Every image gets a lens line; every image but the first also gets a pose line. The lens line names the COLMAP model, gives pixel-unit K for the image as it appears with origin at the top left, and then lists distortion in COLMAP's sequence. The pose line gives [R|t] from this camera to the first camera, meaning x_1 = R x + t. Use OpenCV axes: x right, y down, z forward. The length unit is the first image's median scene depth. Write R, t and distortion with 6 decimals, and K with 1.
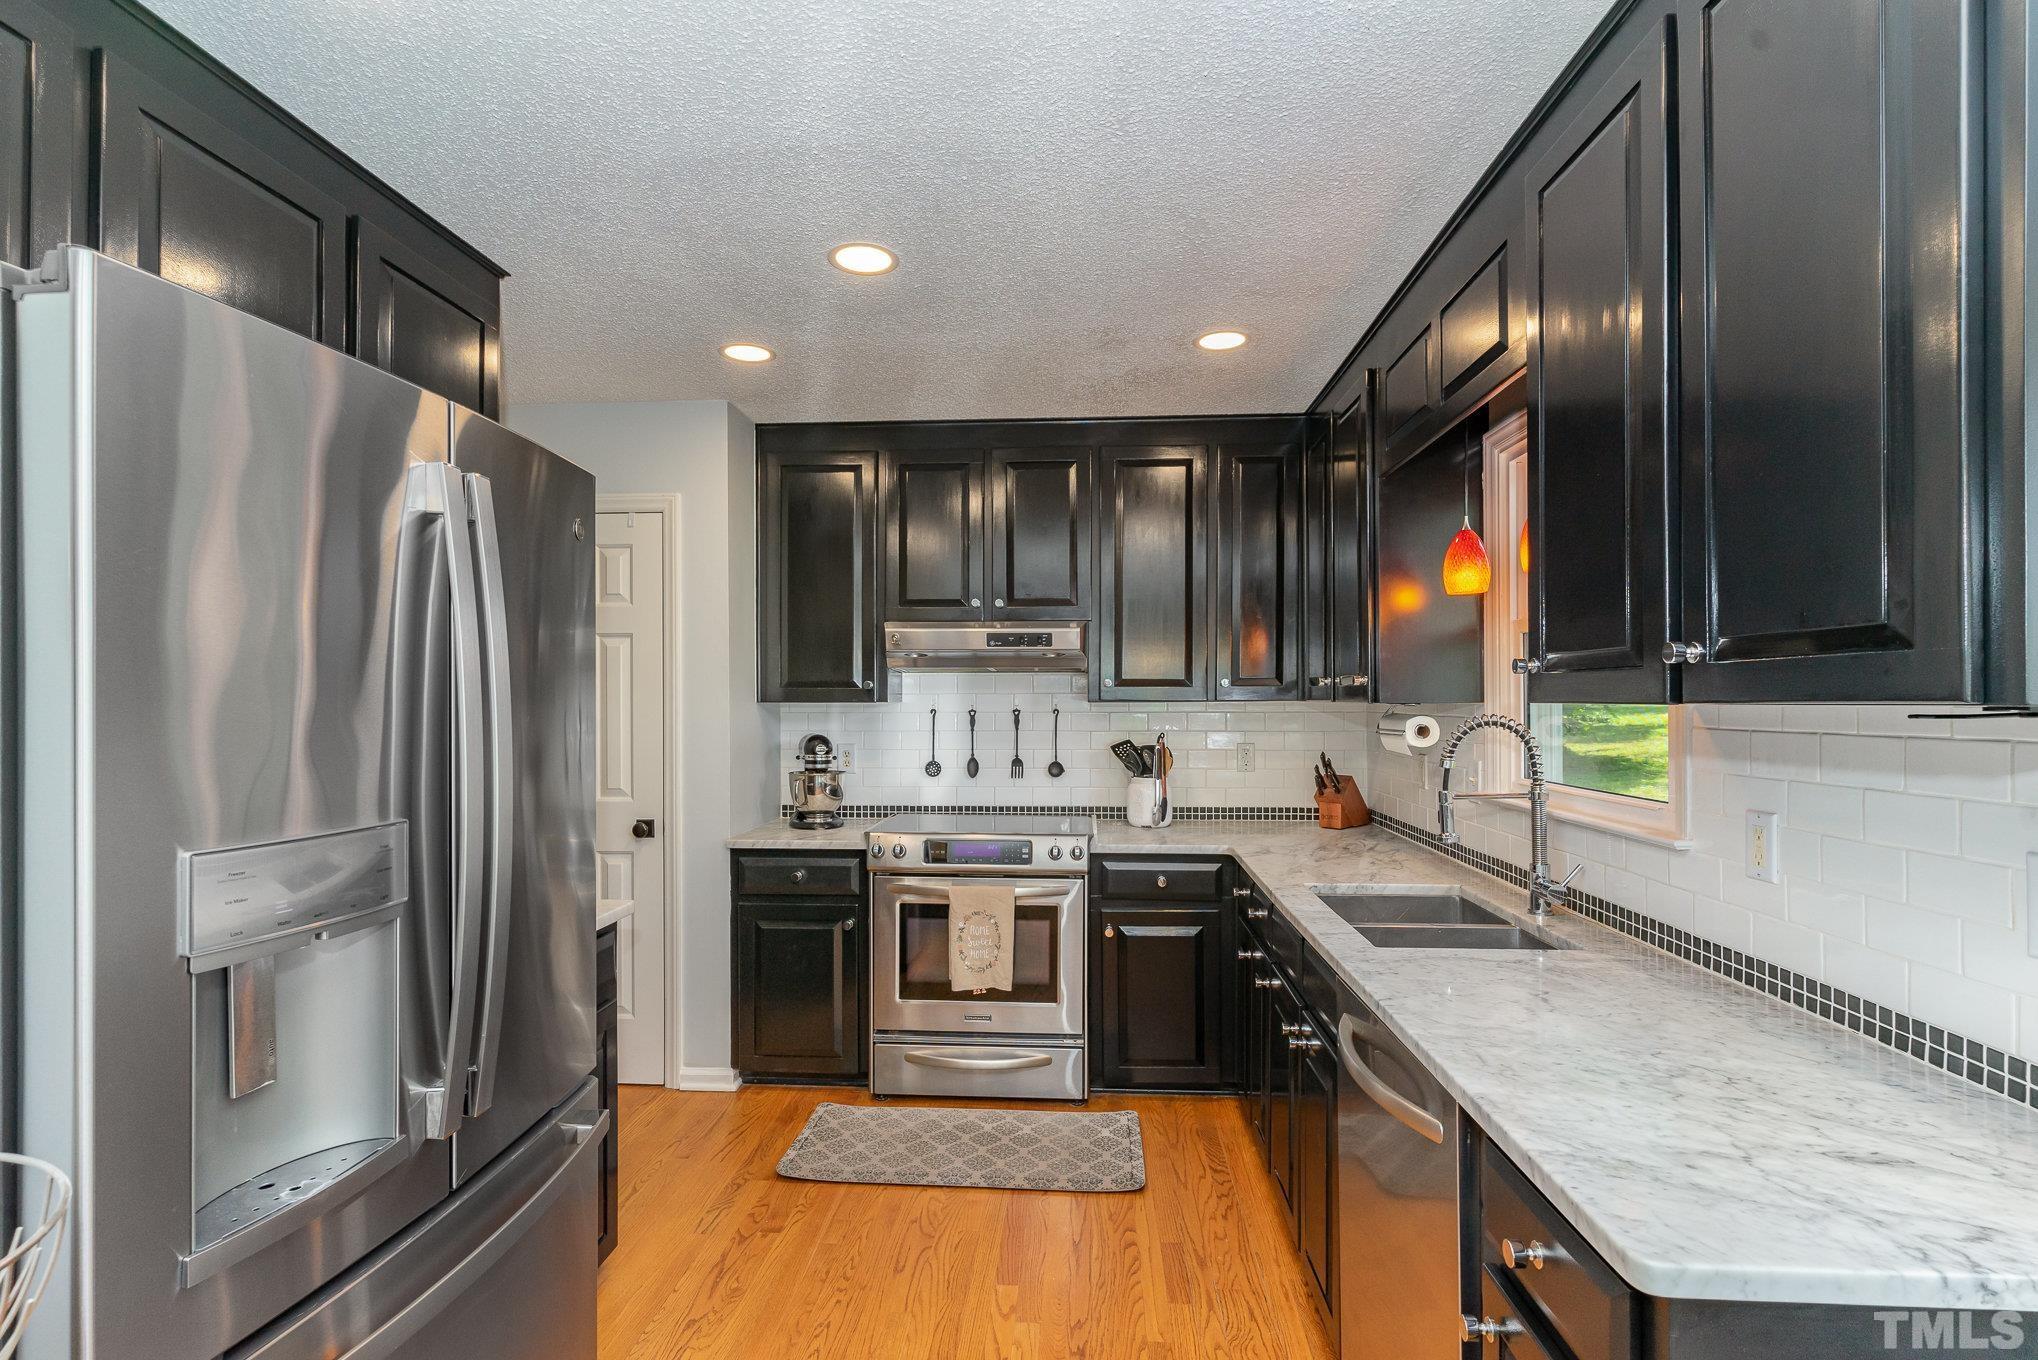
lens RADIAL K [[971.5, 0, 1023.4], [0, 971.5, 695.1], [0, 0, 1]] dist [0.003067, -0.000402]
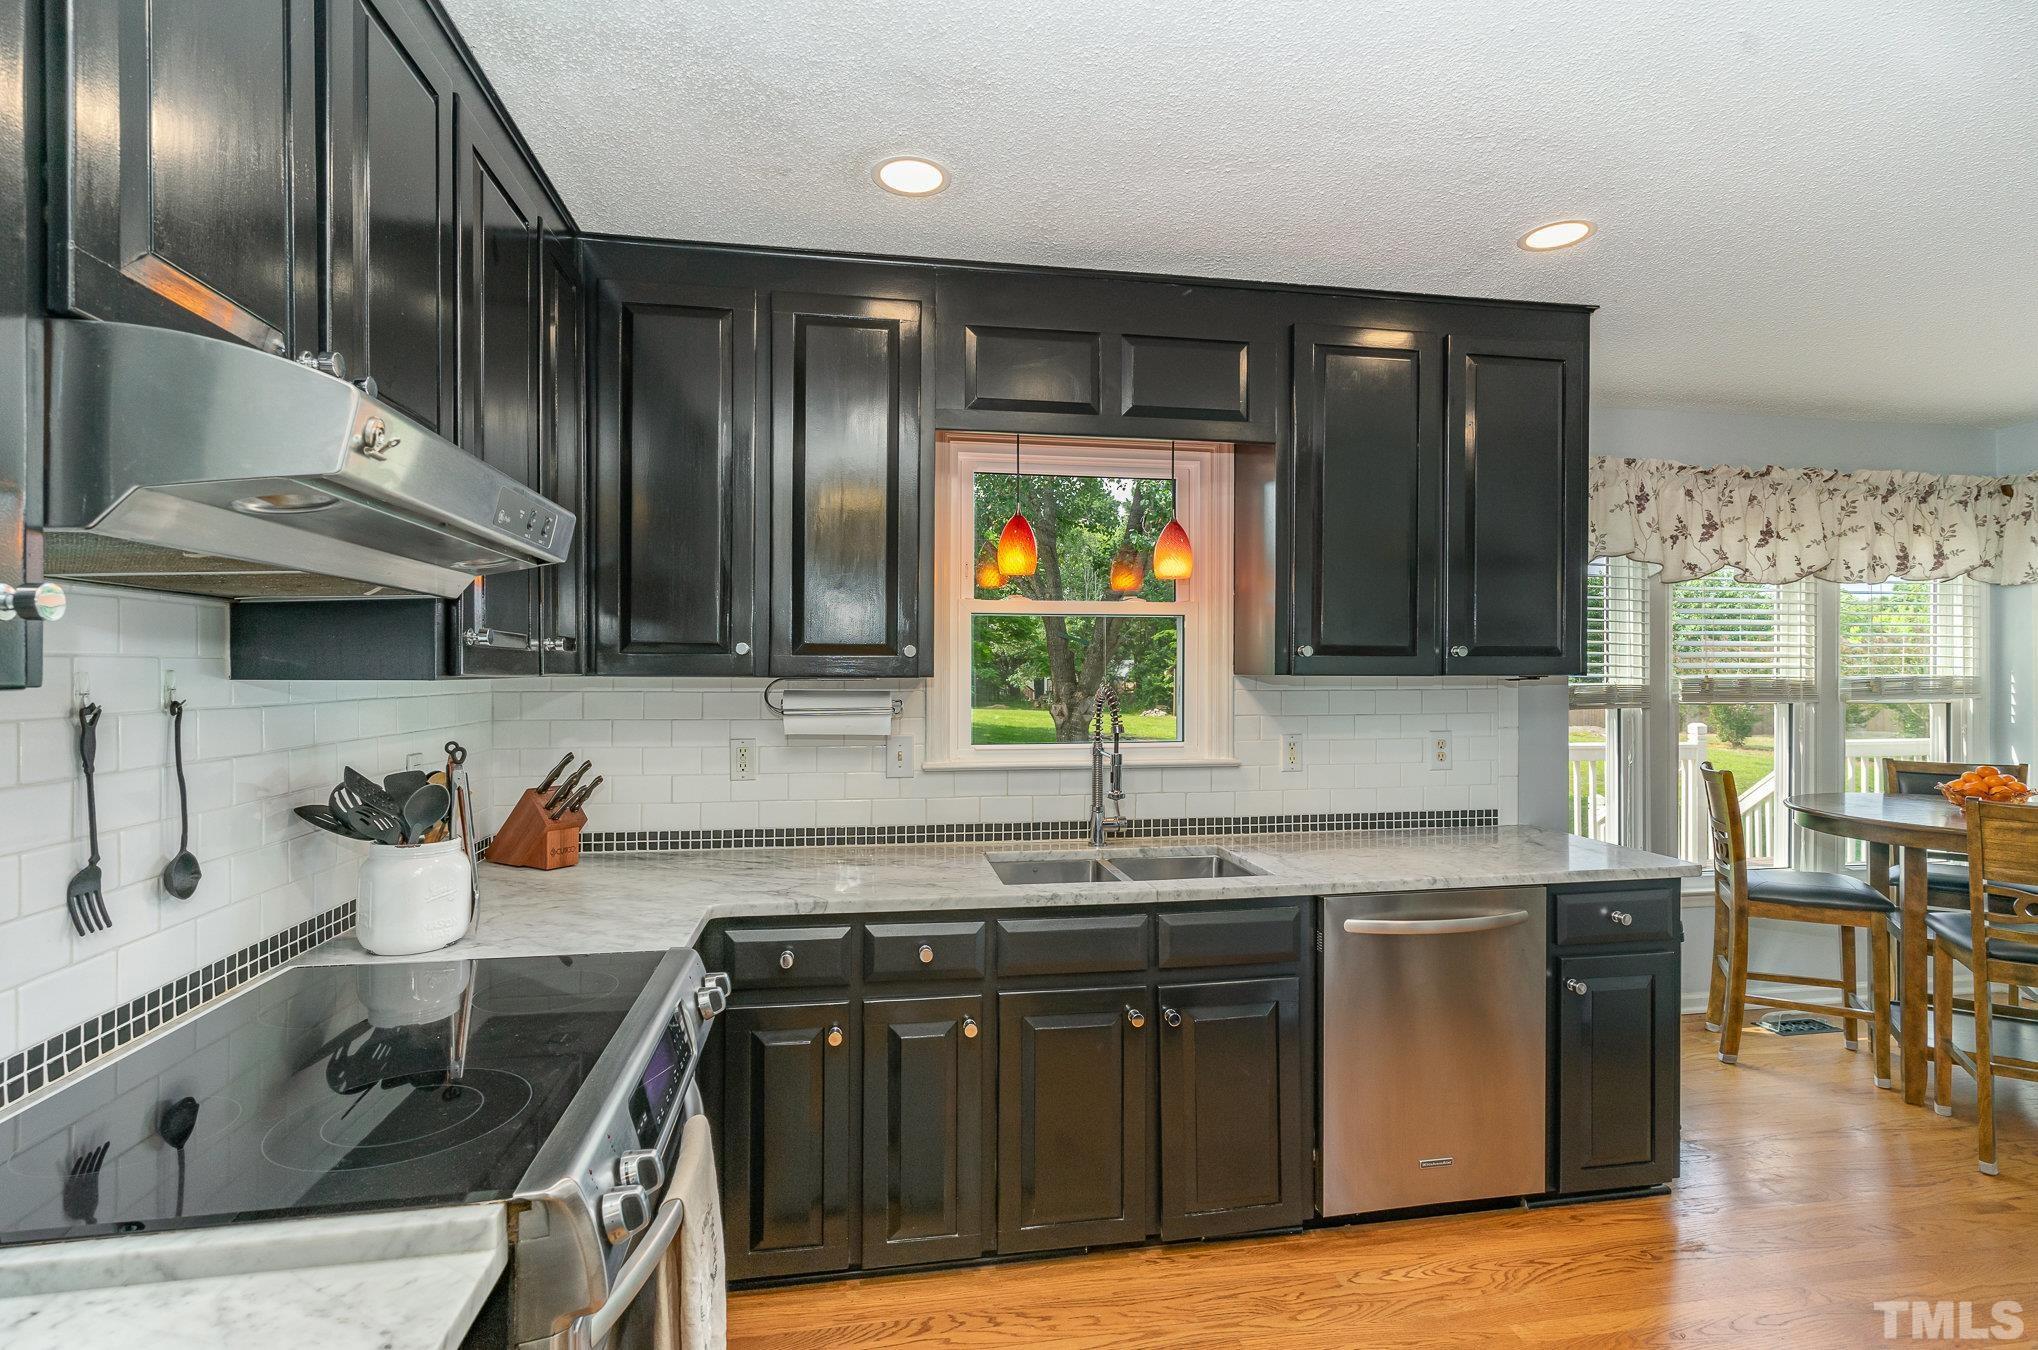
lens RADIAL K [[971.5, 0, 1017.1], [0, 971.5, 672.0], [0, 0, 1]] dist [0.003067, -0.000402]
pose [[-0.225721, -0.002094, 0.974190, -0.520958], [-0.004795, 0.999988, 0.001039, 0.002600], [-0.974180, -0.004437, -0.225728, 1.105547]]
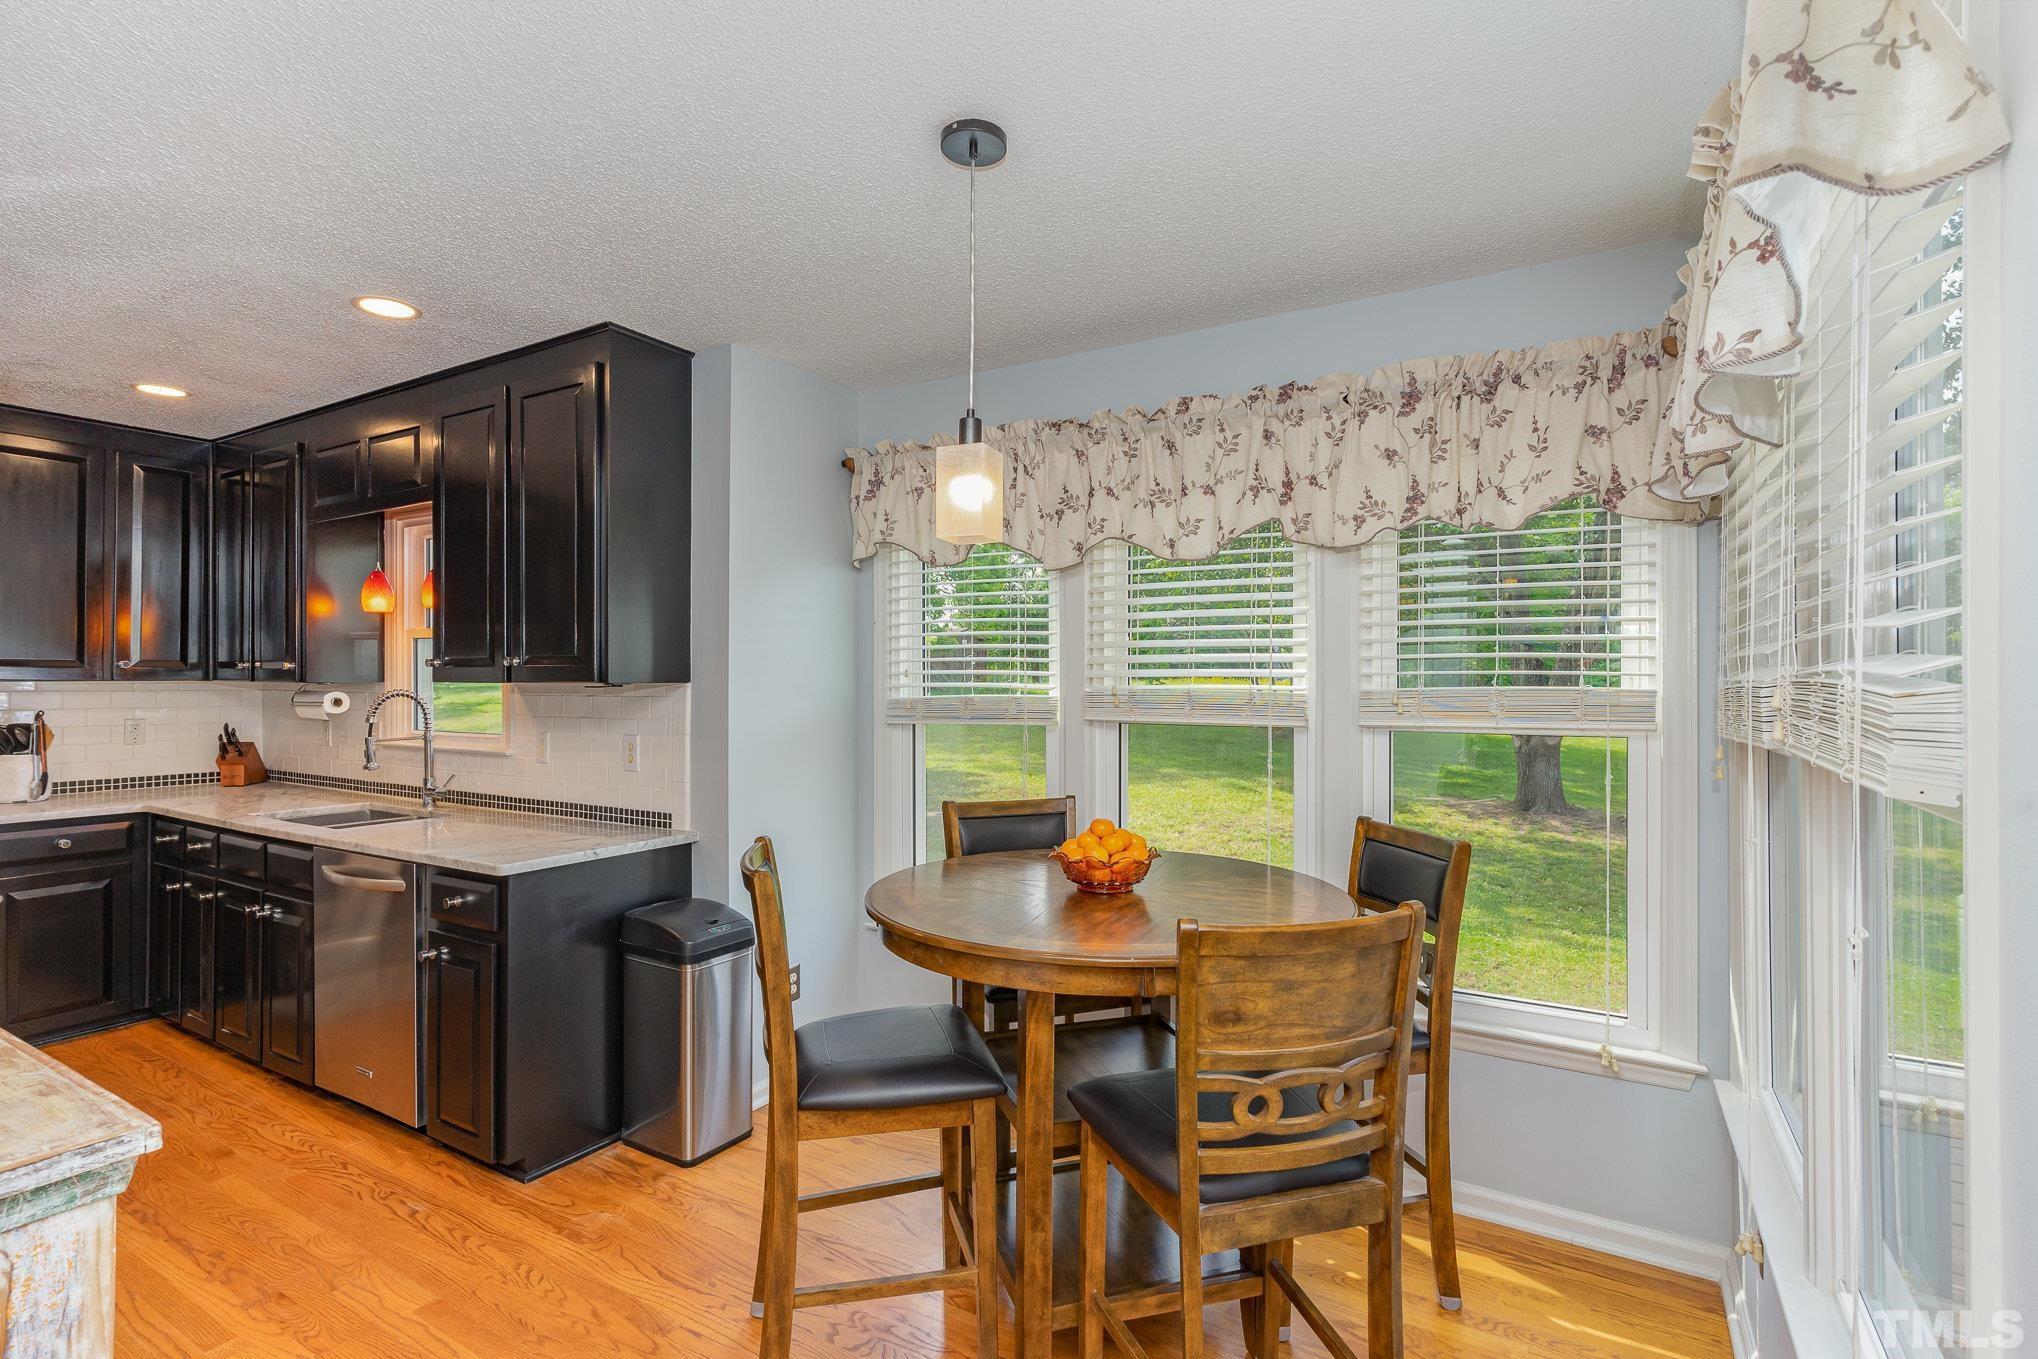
lens RADIAL K [[971.5, 0, 1018.1], [0, 971.5, 676.2], [0, 0, 1]] dist [0.003067, -0.000402]
pose [[0.466671, 0.006796, 0.884405, -0.372789], [-0.007551, 0.999965, -0.003699, -0.003527], [-0.884399, -0.004952, 0.466706, -0.530466]]
